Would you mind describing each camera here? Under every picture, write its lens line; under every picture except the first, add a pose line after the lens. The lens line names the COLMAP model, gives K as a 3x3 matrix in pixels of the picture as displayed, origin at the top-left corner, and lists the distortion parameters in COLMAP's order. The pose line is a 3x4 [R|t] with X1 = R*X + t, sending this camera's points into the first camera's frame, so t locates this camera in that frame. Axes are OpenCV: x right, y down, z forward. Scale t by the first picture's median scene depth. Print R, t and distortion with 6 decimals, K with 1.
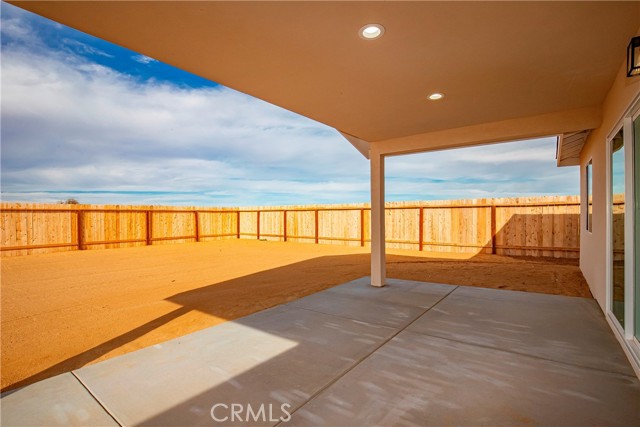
lens RADIAL K [[311.9, 0, 320.0], [0, 311.9, 213.5], [0, 0, 1]] dist [-0.004796, 0.000799]
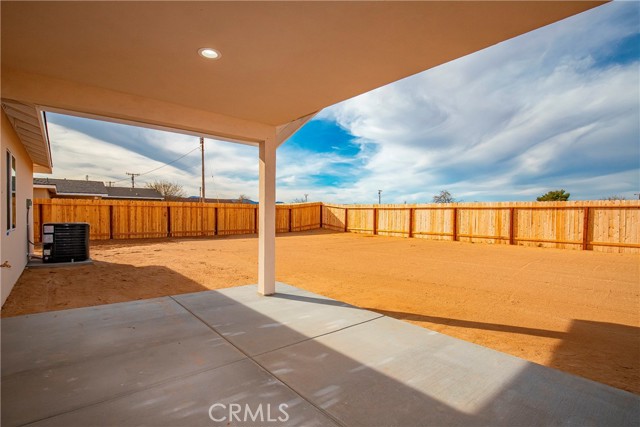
lens RADIAL K [[311.9, 0, 320.0], [0, 311.9, 213.5], [0, 0, 1]] dist [-0.004796, 0.000799]
pose [[-0.192823, 0.007858, -0.981202, 0.606120], [0.000312, 0.999968, 0.007947, 0.002512], [0.981233, 0.001227, -0.192820, 0.814000]]
